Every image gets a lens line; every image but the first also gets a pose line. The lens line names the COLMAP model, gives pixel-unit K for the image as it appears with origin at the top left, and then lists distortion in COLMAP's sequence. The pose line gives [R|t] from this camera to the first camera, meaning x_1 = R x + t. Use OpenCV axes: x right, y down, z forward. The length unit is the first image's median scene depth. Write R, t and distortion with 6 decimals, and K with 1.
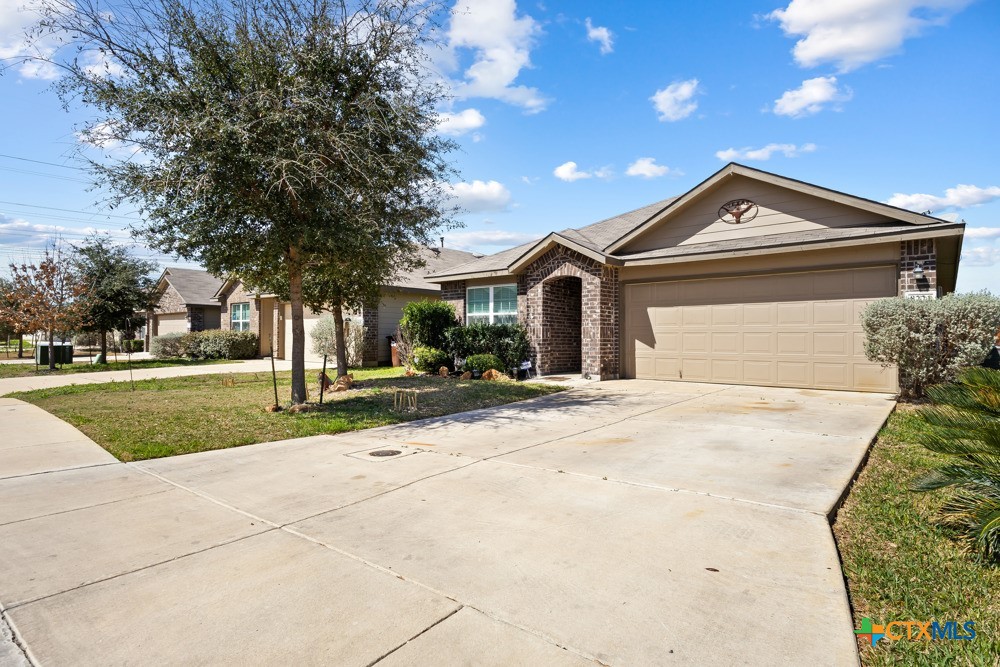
lens RADIAL K [[533.8, 0, 500.0], [0, 533.8, 333.5], [0, 0, 1]] dist [0.004328, 0.001602]
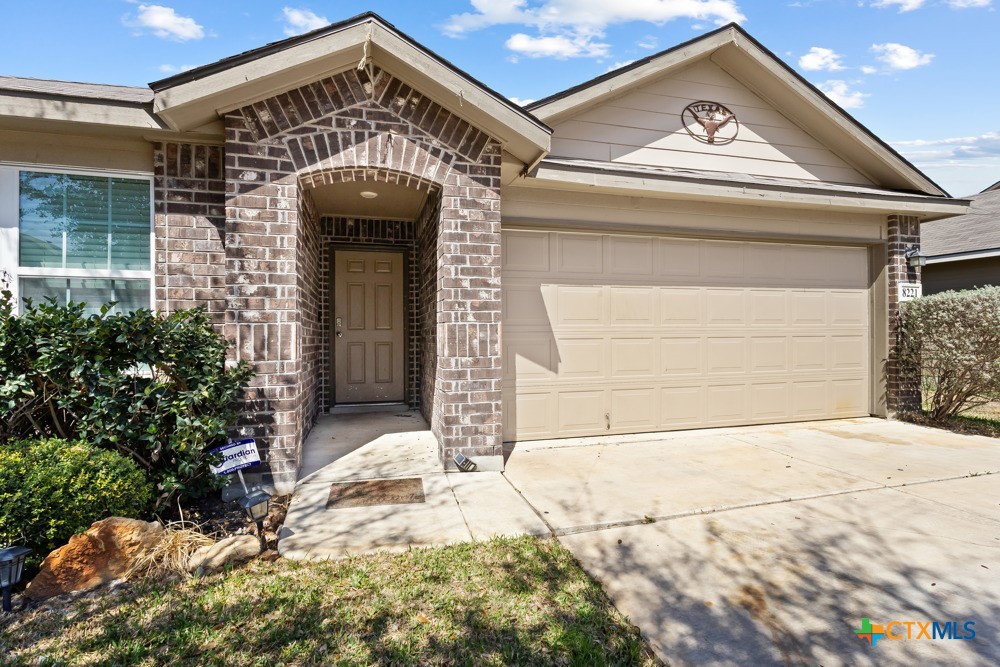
lens RADIAL K [[478.7, 0, 497.5], [0, 478.7, 329.7], [0, 0, 1]] dist [-0.010858, -0.000252]
pose [[0.574604, 0.002301, 0.818428, -0.084573], [0.002496, 0.999986, -0.004564, -0.007327], [-0.818428, 0.004665, 0.574591, 0.798518]]
